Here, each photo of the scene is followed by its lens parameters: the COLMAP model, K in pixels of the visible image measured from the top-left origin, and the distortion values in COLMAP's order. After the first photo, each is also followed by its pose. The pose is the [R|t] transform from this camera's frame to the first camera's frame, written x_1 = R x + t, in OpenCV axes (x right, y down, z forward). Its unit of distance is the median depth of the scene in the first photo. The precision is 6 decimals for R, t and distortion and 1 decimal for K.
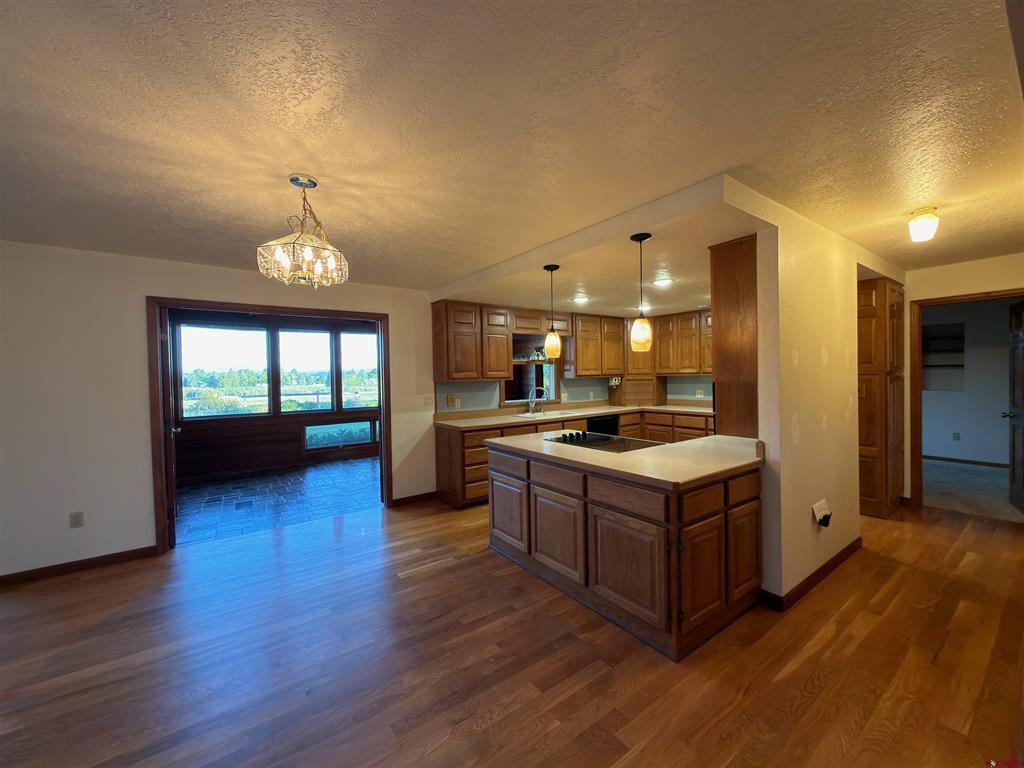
lens RADIAL K [[409.4, 0, 512.5], [0, 409.4, 382.2], [0, 0, 1]] dist [0.002195, -0.000025]
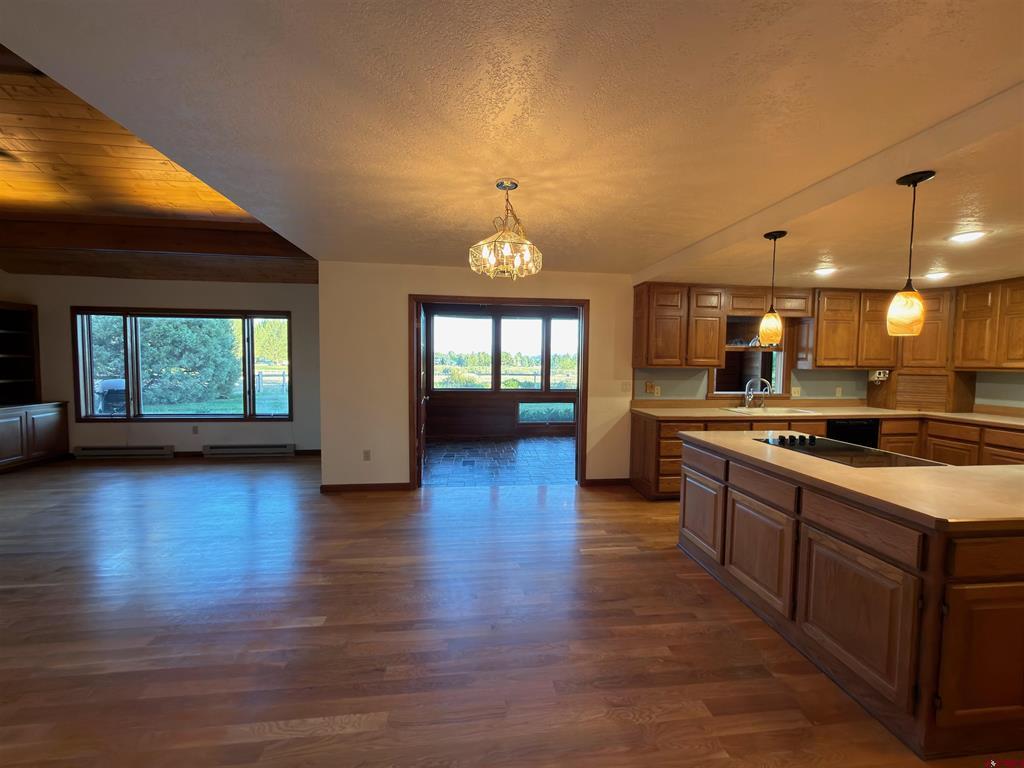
lens RADIAL K [[409.4, 0, 512.5], [0, 409.4, 382.2], [0, 0, 1]] dist [0.002195, -0.000025]
pose [[0.874063, 0.053250, -0.482885, 0.045700], [-0.035535, 0.998320, 0.045767, -0.000603], [0.484511, -0.022843, 0.874487, 0.007578]]
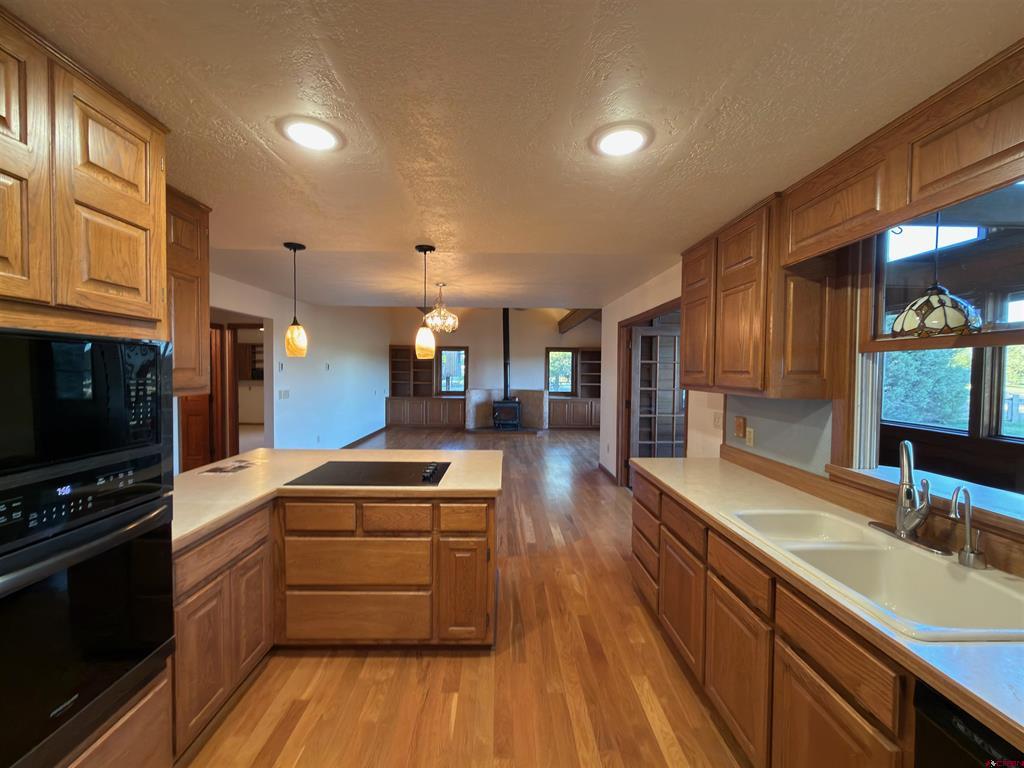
lens RADIAL K [[409.4, 0, 512.5], [0, 409.4, 382.2], [0, 0, 1]] dist [0.002195, -0.000025]
pose [[-0.564684, 0.041414, -0.824268, 0.661864], [-0.006999, 0.998464, 0.054962, -0.058995], [0.825278, 0.036806, -0.563526, 1.565686]]
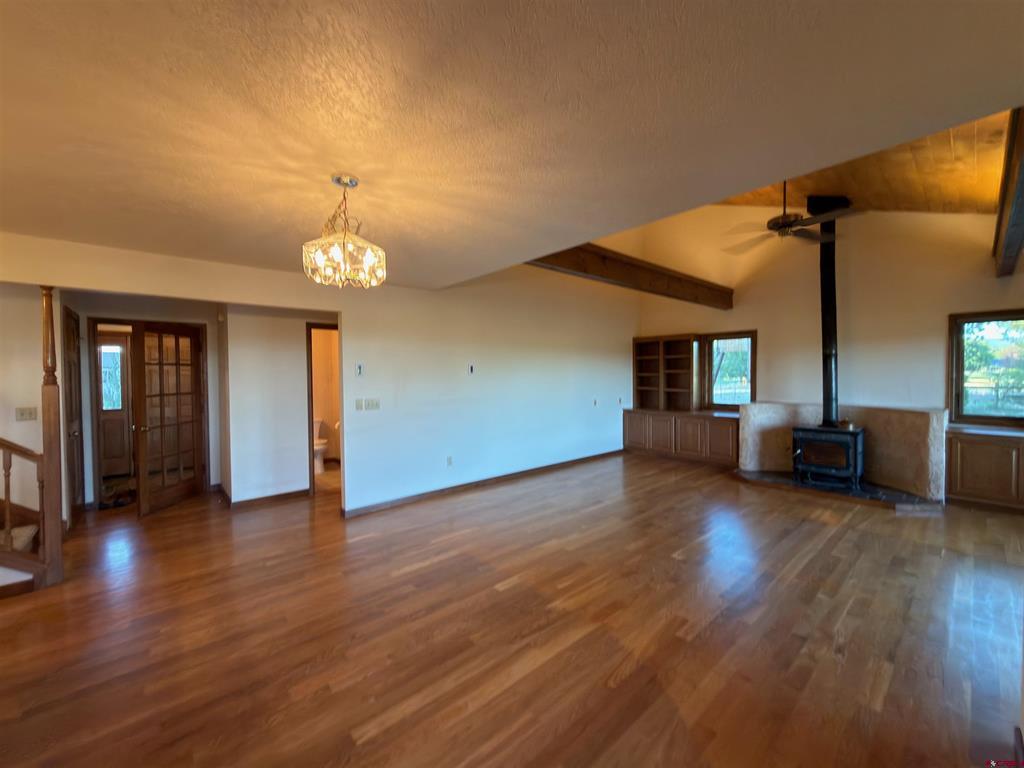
lens RADIAL K [[409.4, 0, 512.5], [0, 409.4, 382.2], [0, 0, 1]] dist [0.002195, -0.000025]
pose [[-0.995001, 0.031258, -0.094848, -0.492157], [0.027922, 0.998951, 0.036296, -0.017308], [0.095883, 0.033466, -0.994830, 1.250290]]
